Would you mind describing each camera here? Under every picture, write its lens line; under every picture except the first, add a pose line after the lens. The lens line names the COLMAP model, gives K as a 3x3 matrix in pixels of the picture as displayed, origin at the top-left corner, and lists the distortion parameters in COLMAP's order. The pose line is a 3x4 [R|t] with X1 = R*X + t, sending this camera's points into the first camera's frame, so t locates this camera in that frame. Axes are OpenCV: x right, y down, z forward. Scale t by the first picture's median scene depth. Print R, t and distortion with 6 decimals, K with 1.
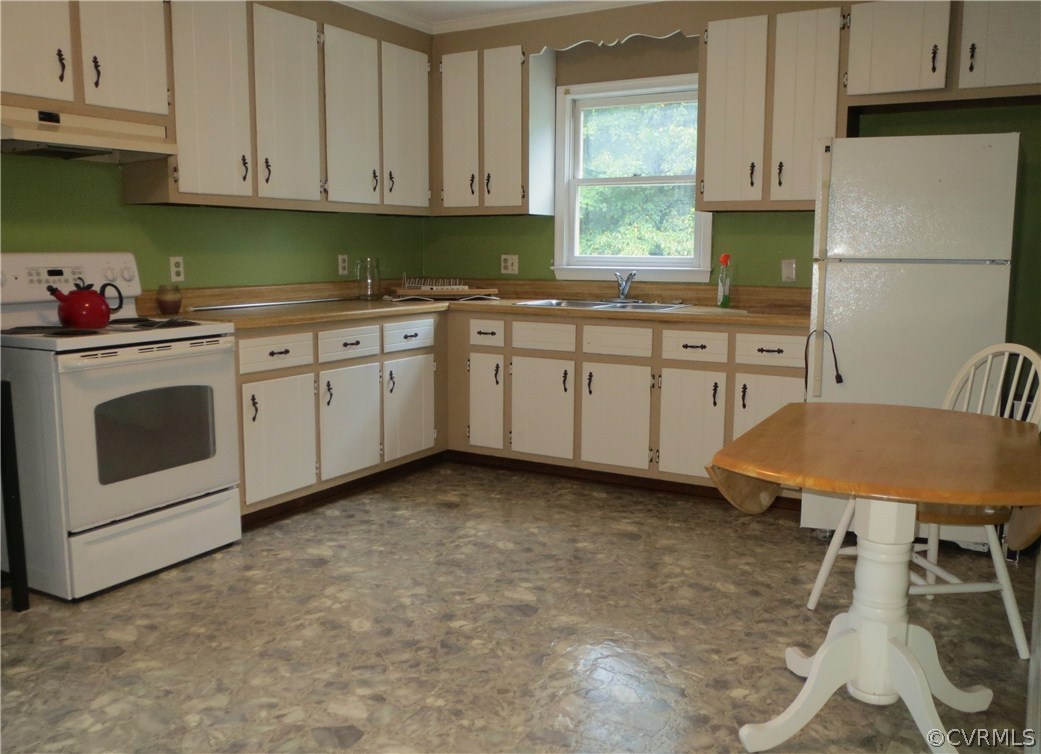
lens RADIAL K [[884.4, 0, 520.3], [0, 884.4, 379.2], [0, 0, 1]] dist [-0.024541, 0.026151]
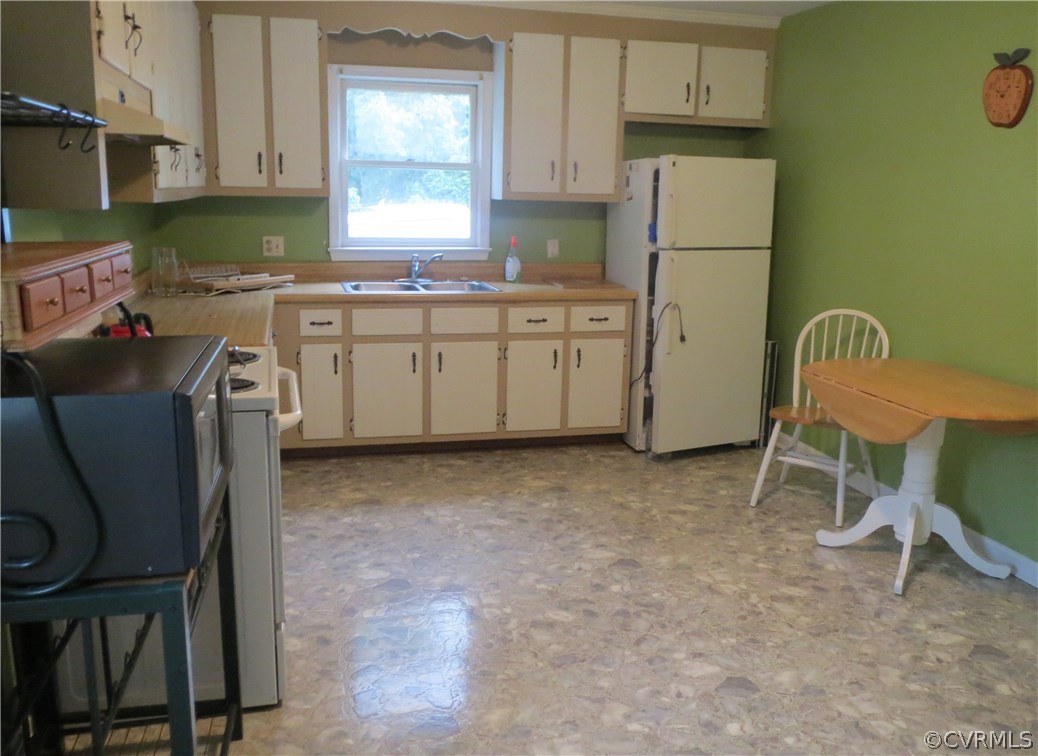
lens RADIAL K [[870.9, 0, 520.0], [0, 870.9, 373.3], [0, 0, 1]] dist [-0.011533, -0.001104]
pose [[0.728309, -0.130677, 0.672673, -0.562581], [0.085360, 0.991303, 0.100157, -0.079436], [-0.679911, -0.015526, 0.733130, 0.162902]]
